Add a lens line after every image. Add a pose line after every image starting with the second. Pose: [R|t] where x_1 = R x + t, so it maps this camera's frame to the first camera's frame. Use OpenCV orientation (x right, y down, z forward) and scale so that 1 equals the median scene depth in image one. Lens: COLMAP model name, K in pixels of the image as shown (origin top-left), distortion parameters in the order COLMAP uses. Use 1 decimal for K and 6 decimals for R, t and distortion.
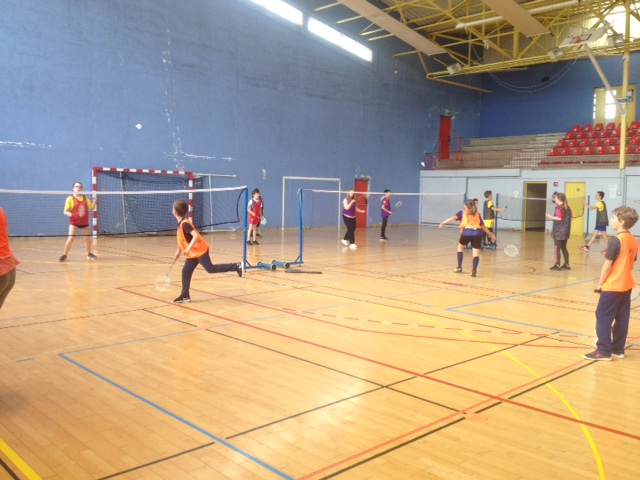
lens RADIAL K [[594.5, 0, 320.0], [0, 594.5, 240.0], [0, 0, 1]] dist [0.158847, -0.291231]
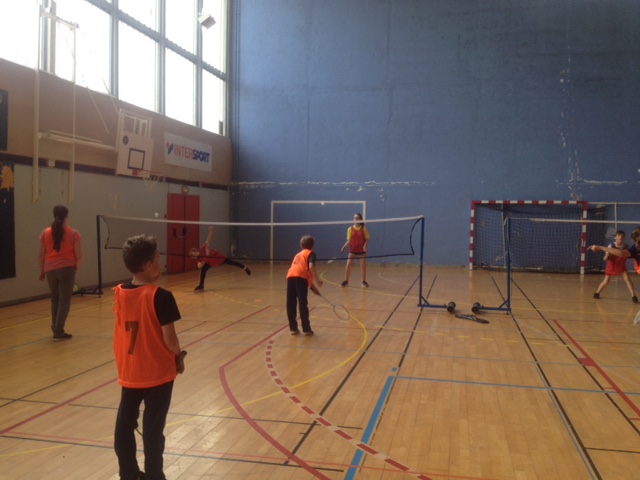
lens RADIAL K [[594.5, 0, 320.0], [0, 594.5, 240.0], [0, 0, 1]] dist [0.158847, -0.291231]
pose [[0.561135, 0.024079, -0.827374, 0.295131], [-0.064576, 0.997804, -0.014757, -0.019949], [0.825201, 0.061709, 0.561457, 0.199417]]
